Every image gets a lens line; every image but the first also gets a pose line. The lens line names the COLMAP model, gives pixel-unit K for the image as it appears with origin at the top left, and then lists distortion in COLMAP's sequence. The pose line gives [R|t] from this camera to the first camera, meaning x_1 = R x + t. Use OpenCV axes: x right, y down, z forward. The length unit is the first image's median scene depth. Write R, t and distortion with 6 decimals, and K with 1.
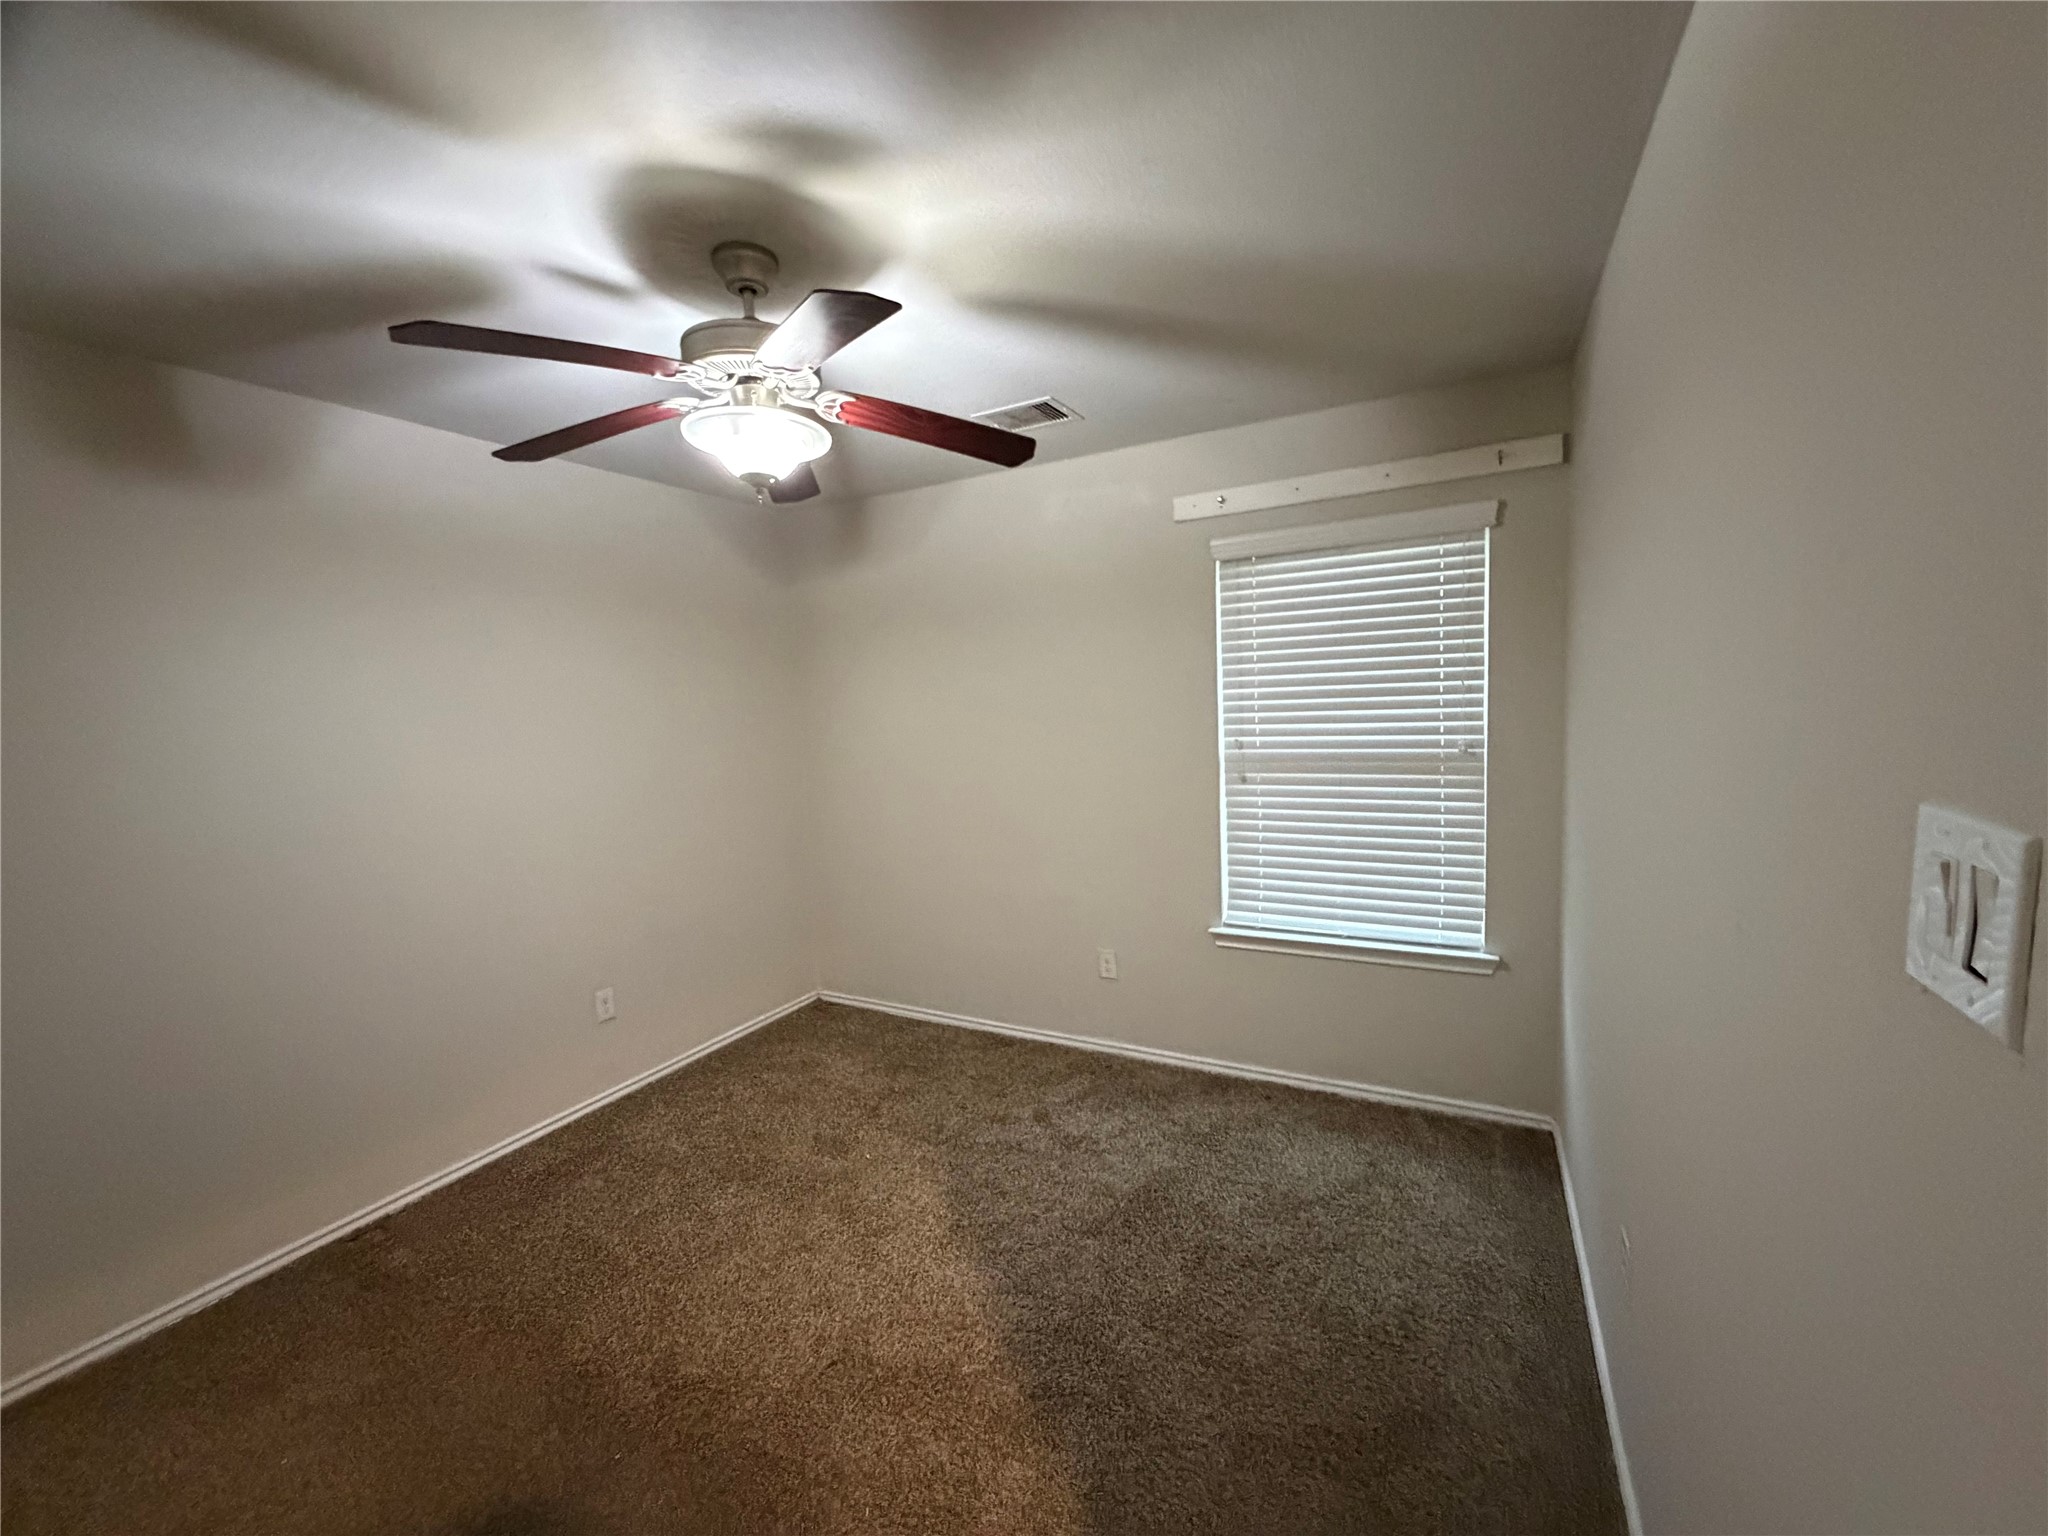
lens RADIAL K [[818.5, 0, 1024.0], [0, 818.5, 768.0], [0, 0, 1]] dist [-0.001854, -0.000536]
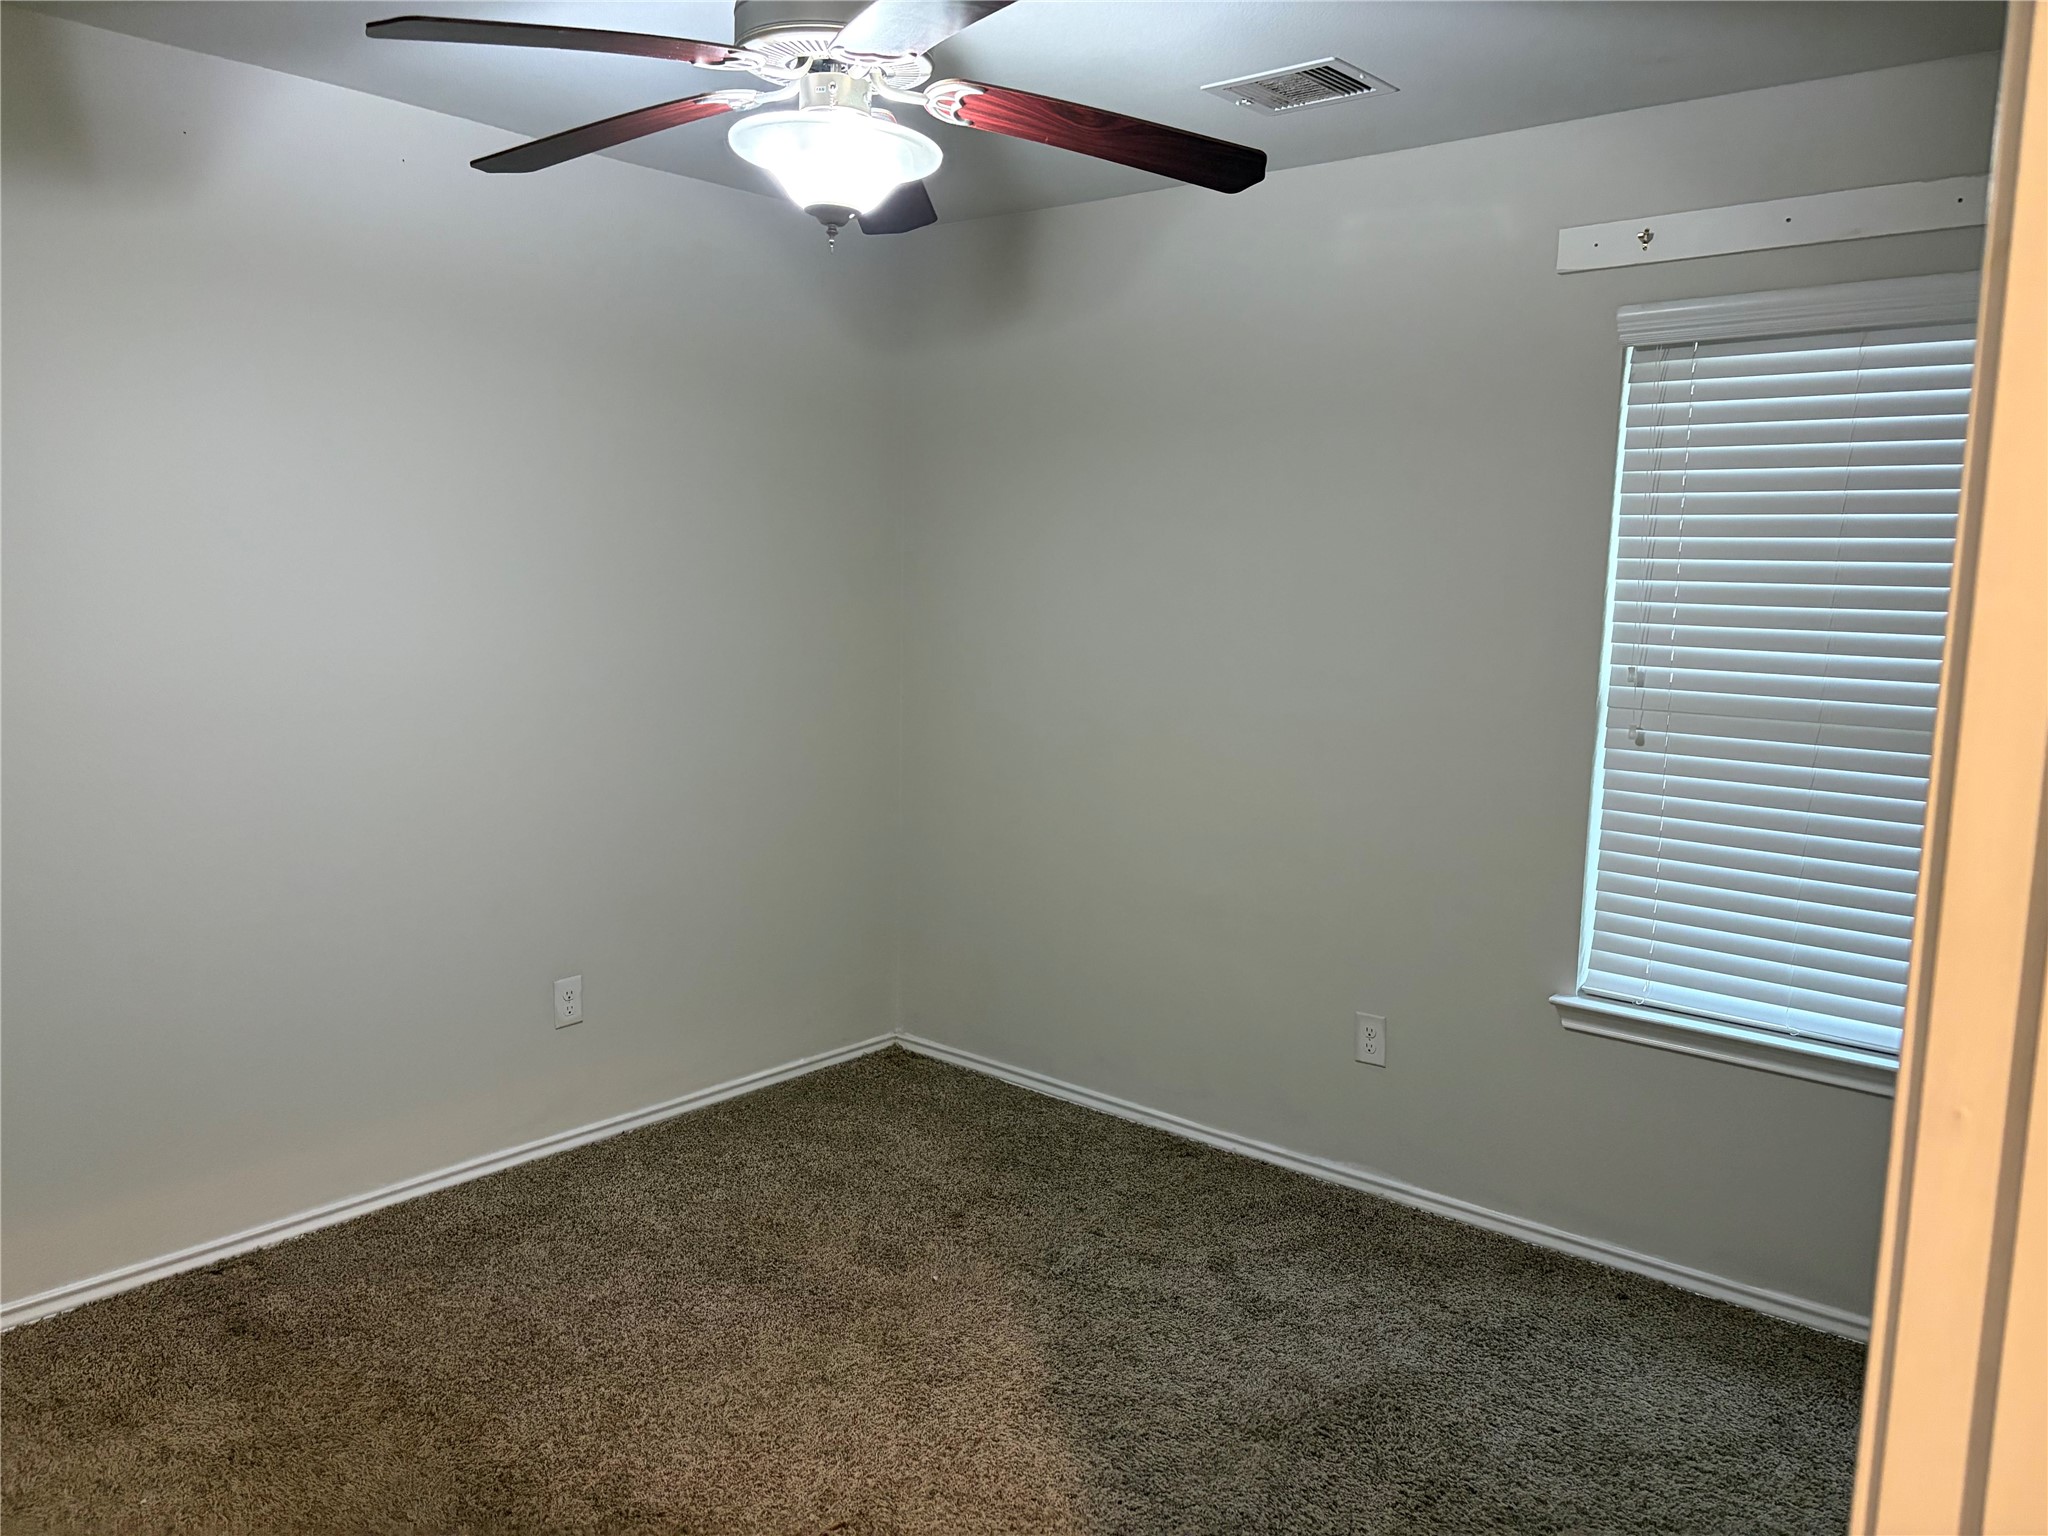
lens RADIAL K [[1547.7, 0, 1040.4], [0, 1547.7, 769.3], [0, 0, 1]] dist [0.037995, -0.054115]
pose [[0.978147, 0.090799, -0.187039, 0.083019], [-0.081961, 0.995146, 0.054471, 0.011336], [0.191077, -0.037950, 0.980841, -0.159644]]
